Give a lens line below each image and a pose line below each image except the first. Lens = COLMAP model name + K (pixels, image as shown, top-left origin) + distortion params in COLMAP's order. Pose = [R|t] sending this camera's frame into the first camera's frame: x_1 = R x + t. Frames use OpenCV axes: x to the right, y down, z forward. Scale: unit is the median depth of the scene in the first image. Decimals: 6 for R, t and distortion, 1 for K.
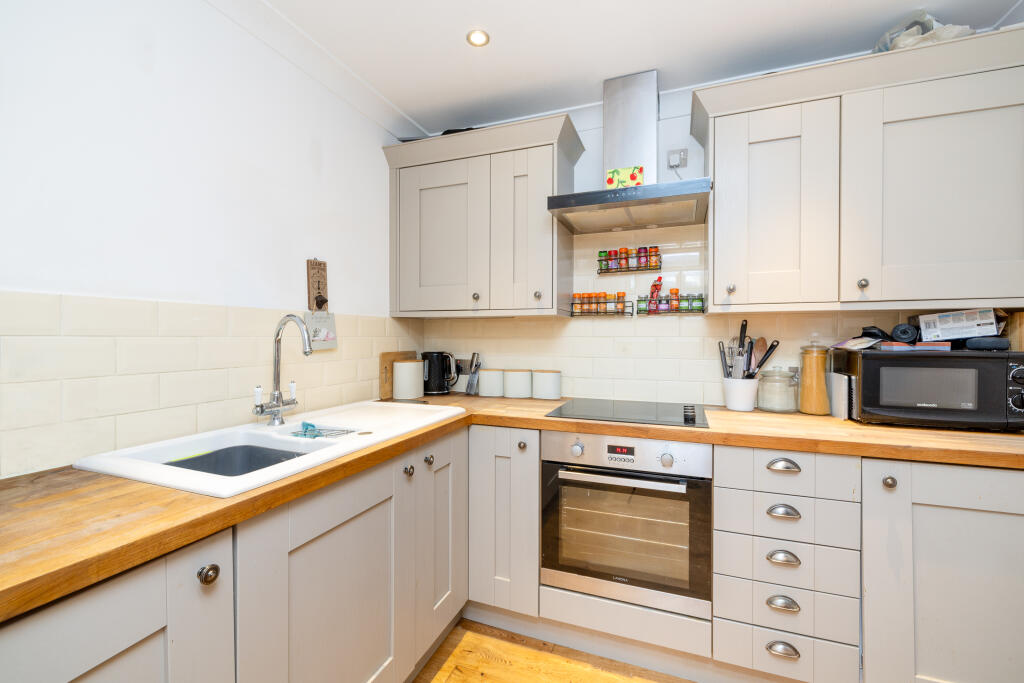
lens RADIAL K [[425.6, 0, 511.5], [0, 425.6, 339.7], [0, 0, 1]] dist [0.000397, -0.000056]
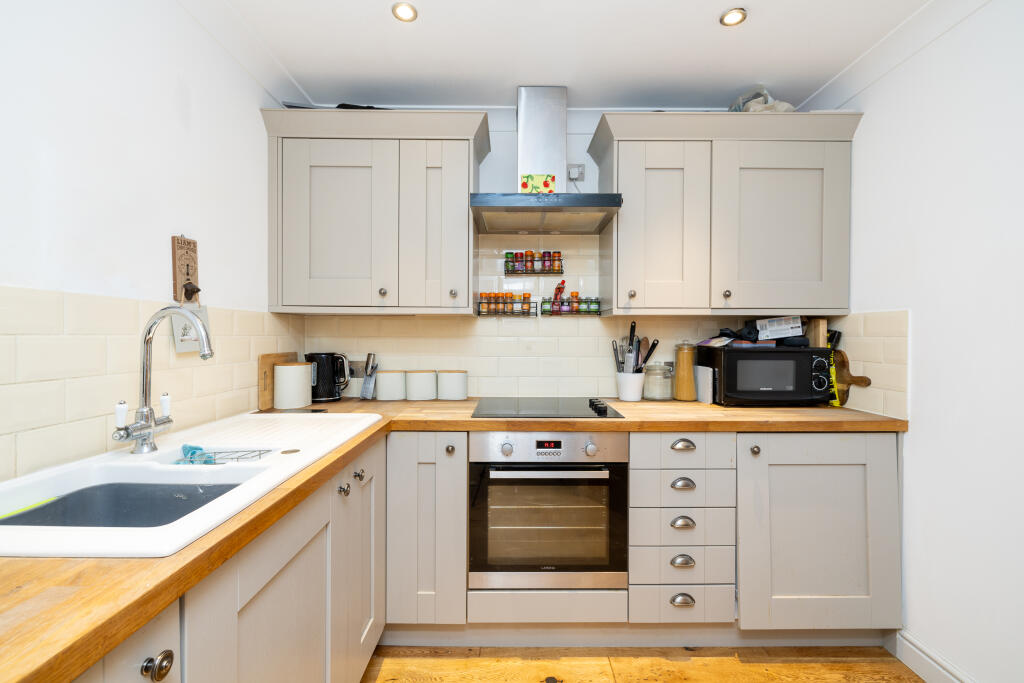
lens RADIAL K [[425.6, 0, 511.8], [0, 425.6, 339.8], [0, 0, 1]] dist [0.000397, -0.000056]
pose [[0.932620, -0.001288, 0.360858, -0.191864], [0.000883, 0.999999, 0.001287, 0.000812], [-0.360859, -0.000882, 0.932620, 0.054814]]
